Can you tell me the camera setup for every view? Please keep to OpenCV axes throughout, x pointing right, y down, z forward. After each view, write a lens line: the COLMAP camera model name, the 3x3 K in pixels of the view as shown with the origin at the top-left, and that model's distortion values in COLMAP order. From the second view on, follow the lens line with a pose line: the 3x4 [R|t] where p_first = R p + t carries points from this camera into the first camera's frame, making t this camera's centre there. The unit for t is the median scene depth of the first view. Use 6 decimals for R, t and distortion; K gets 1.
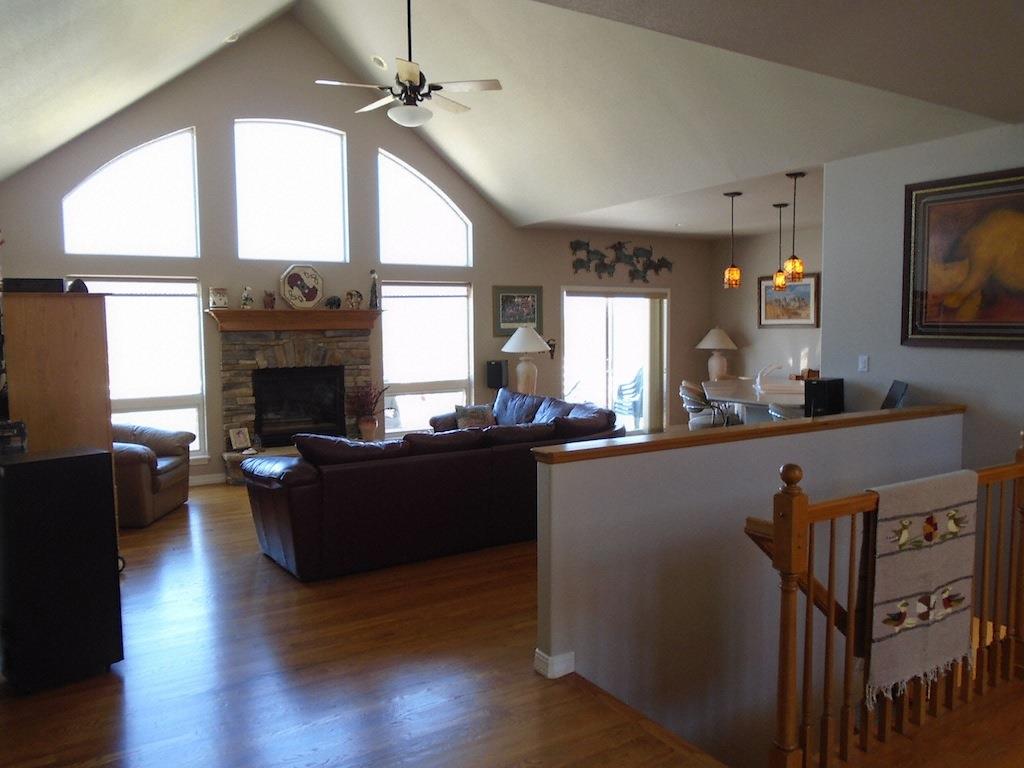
lens RADIAL K [[791.8, 0, 512.0], [0, 791.8, 384.0], [0, 0, 1]] dist [-0.010579, 0.007703]
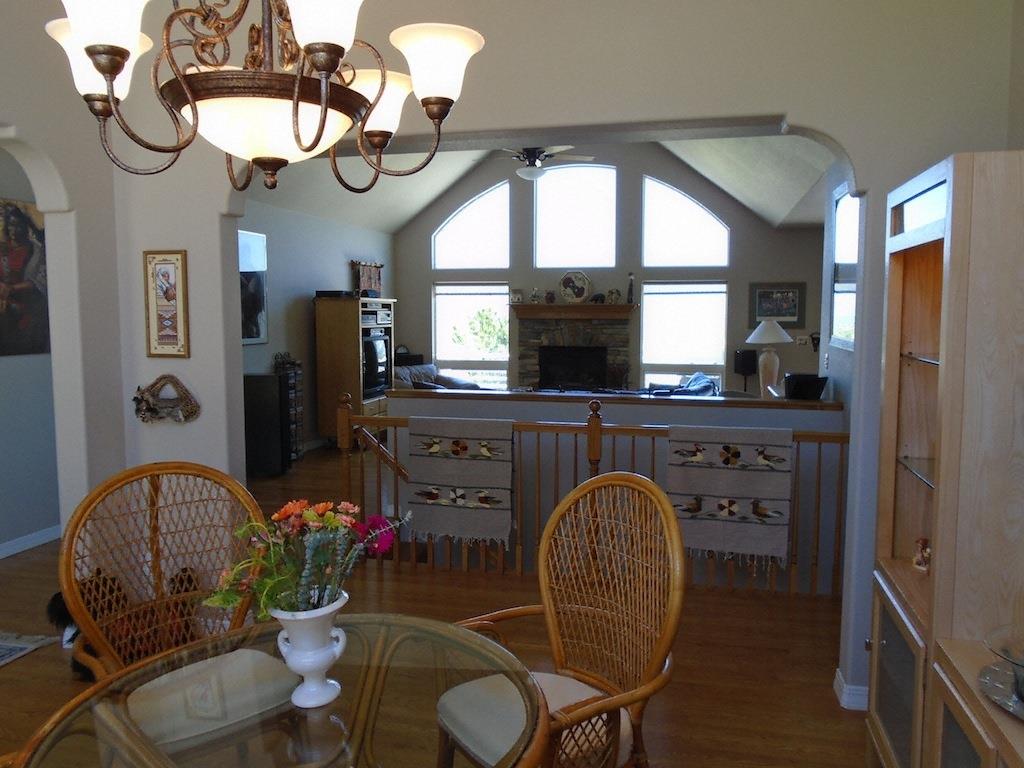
lens RADIAL K [[791.8, 0, 512.0], [0, 791.8, 384.0], [0, 0, 1]] dist [-0.010579, 0.007703]
pose [[0.703297, 0.077989, -0.706605, 0.612728], [-0.065571, 0.996844, 0.044759, -0.010826], [0.707865, 0.014854, 0.706191, -0.029886]]
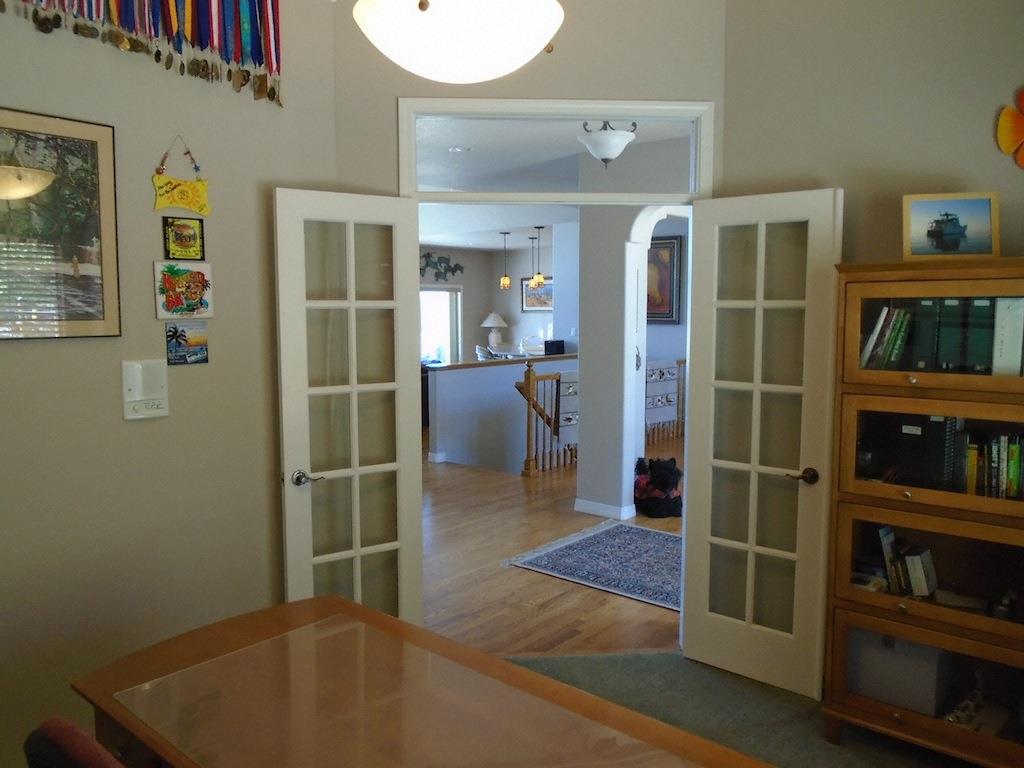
lens RADIAL K [[791.8, 0, 512.0], [0, 791.8, 384.0], [0, 0, 1]] dist [-0.010579, 0.007703]
pose [[0.959359, -0.020928, 0.281411, -0.159468], [0.015134, 0.999627, 0.022748, 0.036399], [-0.281782, -0.017564, 0.959318, -0.534371]]
